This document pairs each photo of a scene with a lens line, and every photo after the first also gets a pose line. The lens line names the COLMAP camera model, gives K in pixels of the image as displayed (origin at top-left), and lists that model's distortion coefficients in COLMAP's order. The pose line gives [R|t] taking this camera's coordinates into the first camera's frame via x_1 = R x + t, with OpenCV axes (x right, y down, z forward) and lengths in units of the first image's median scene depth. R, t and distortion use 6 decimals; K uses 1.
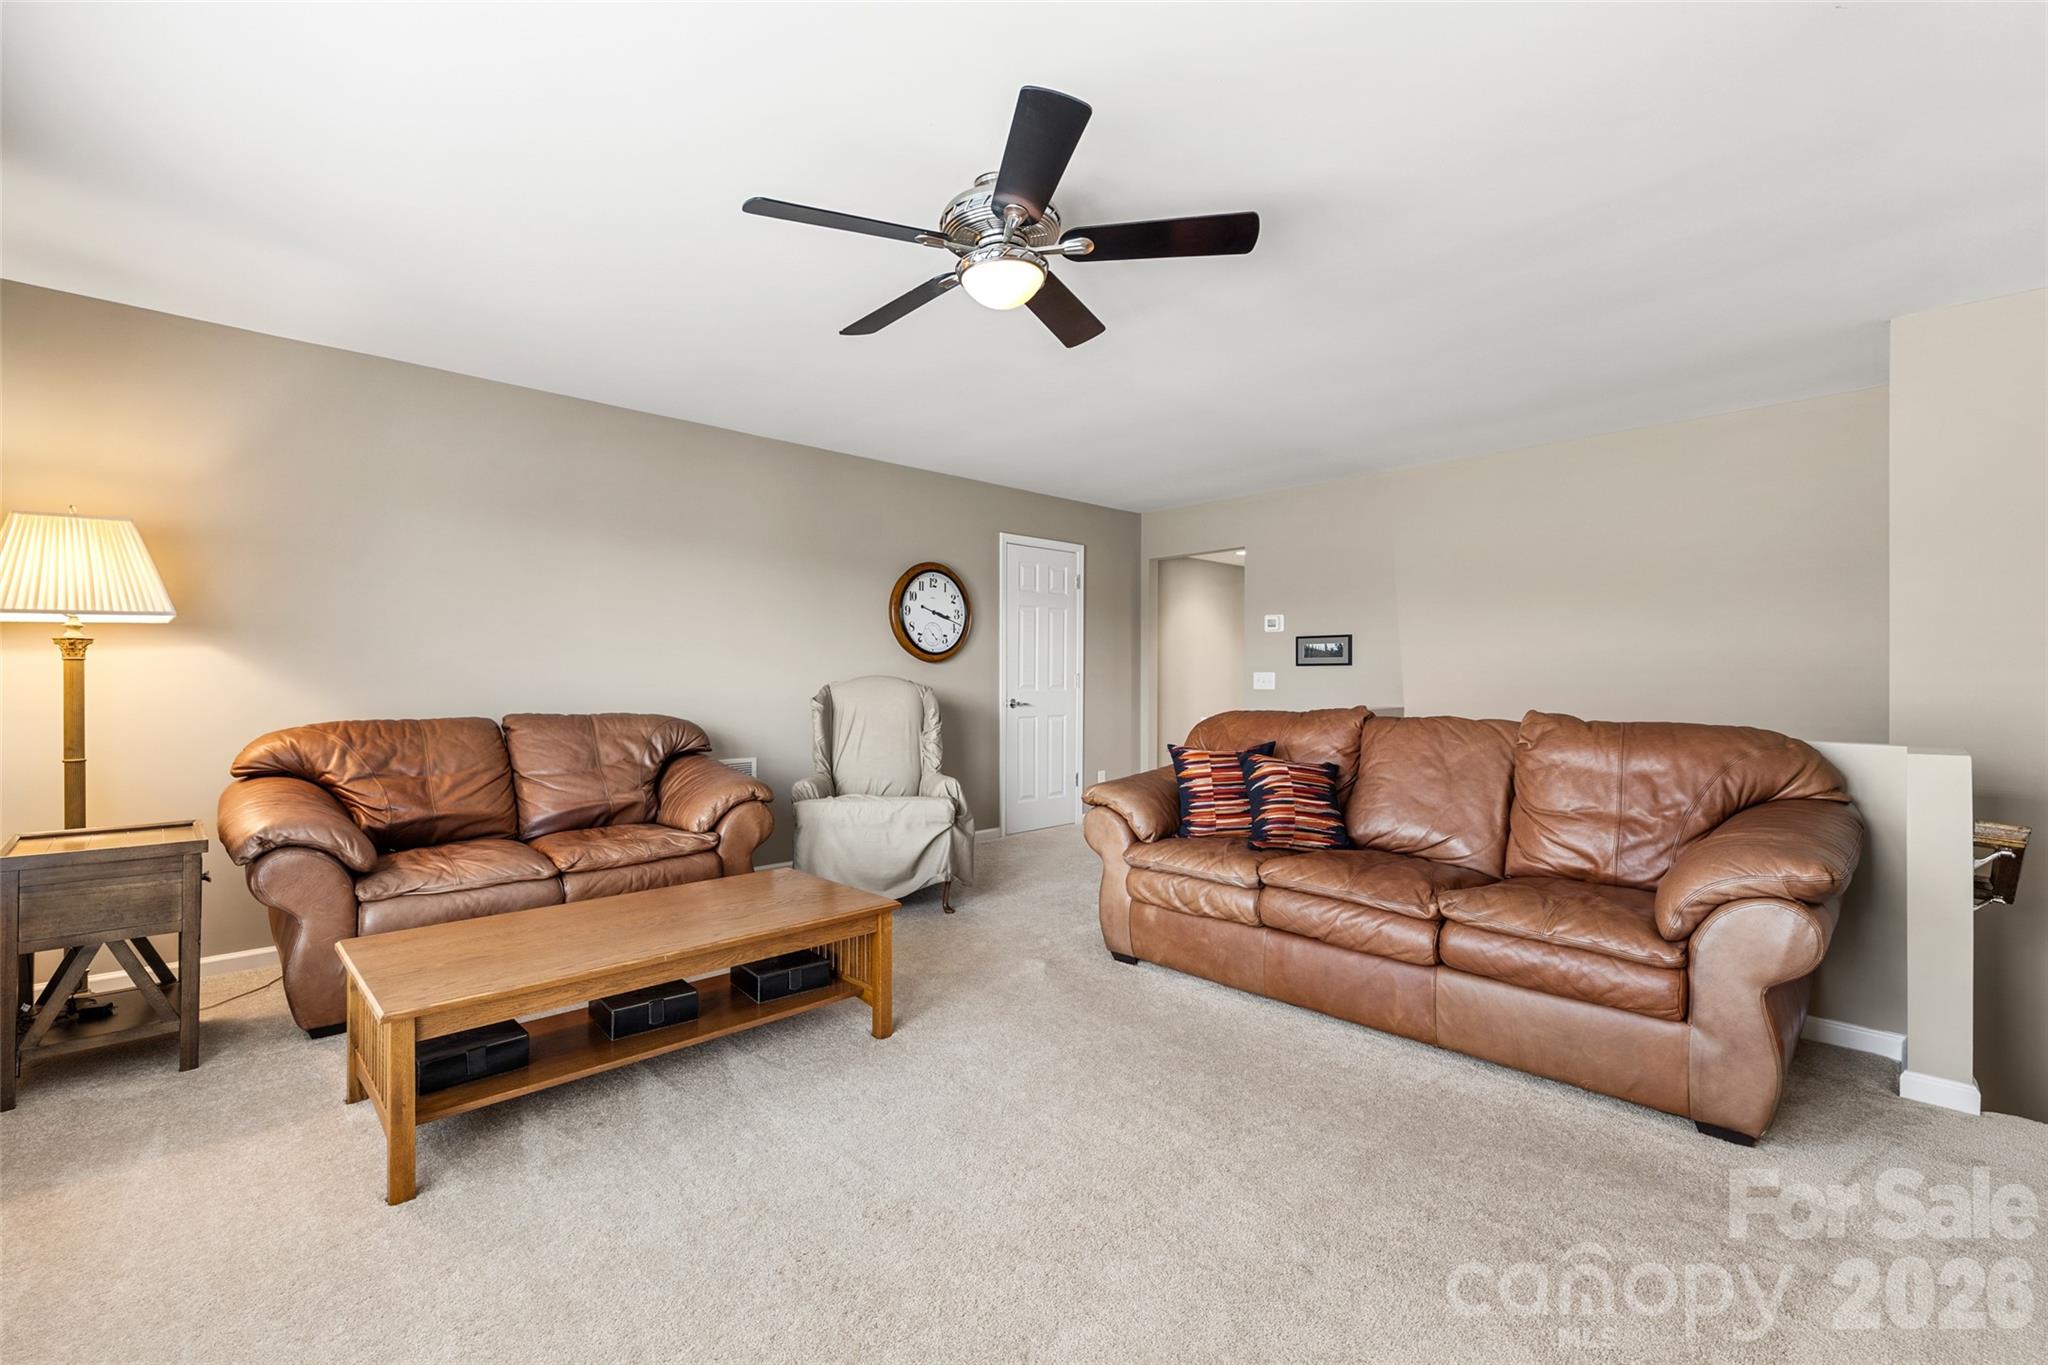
lens RADIAL K [[864.4, 0, 1027.2], [0, 864.4, 678.0], [0, 0, 1]] dist [0.001358, 0.000108]
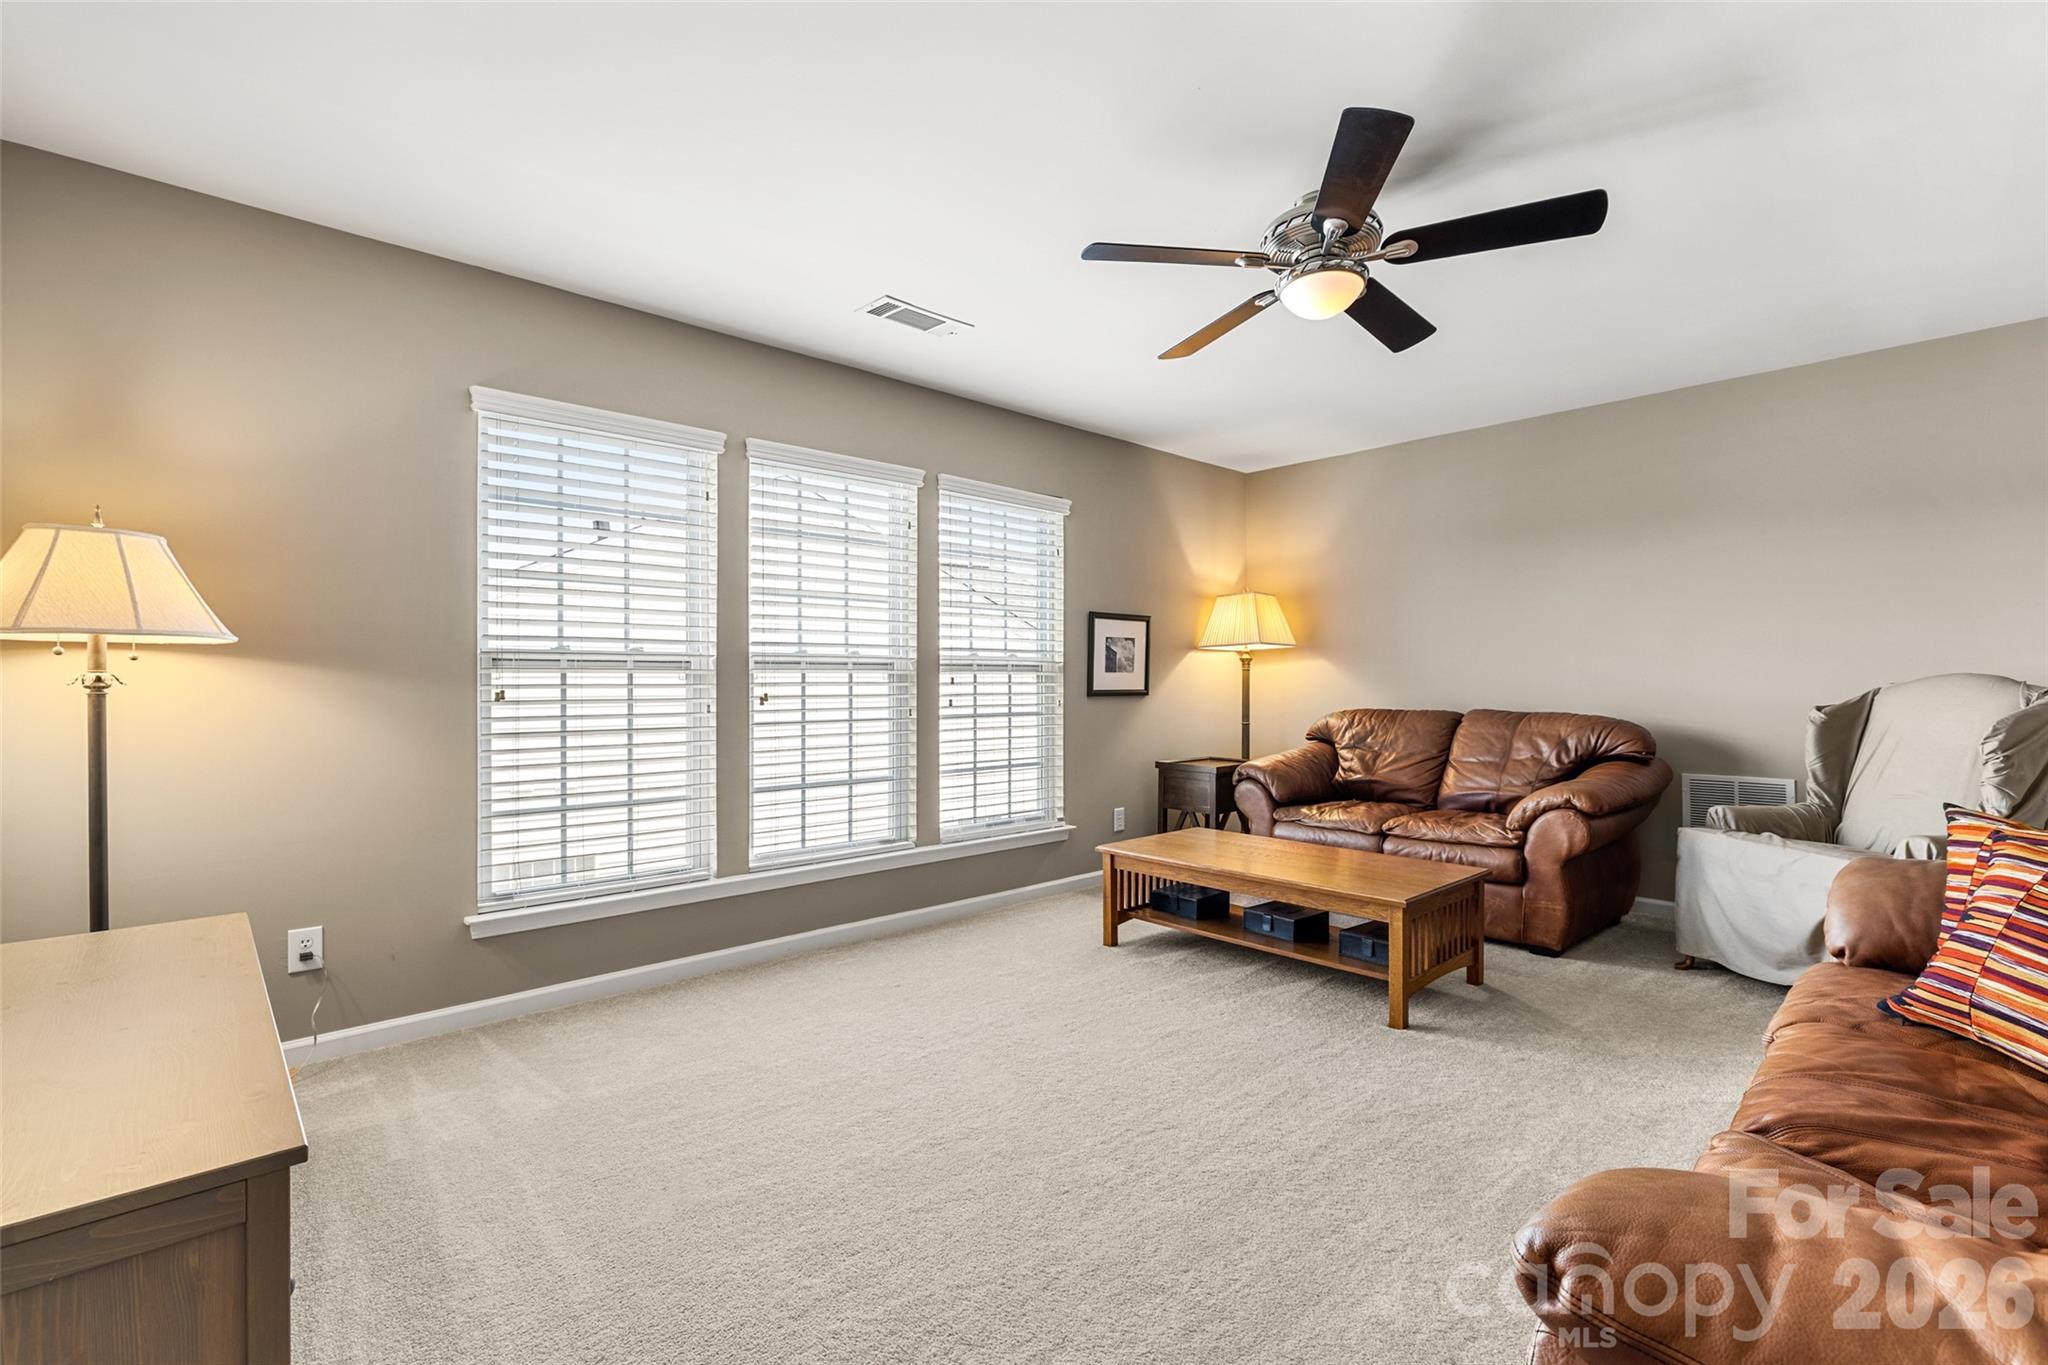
lens RADIAL K [[903.2, 0, 1020.1], [0, 903.2, 680.7], [0, 0, 1]] dist [-0.003361, -0.000161]
pose [[-0.012214, 0.001244, -0.999925, 0.762685], [0.005400, 0.999985, 0.001178, -0.001385], [0.999911, -0.005385, -0.012221, 0.475487]]
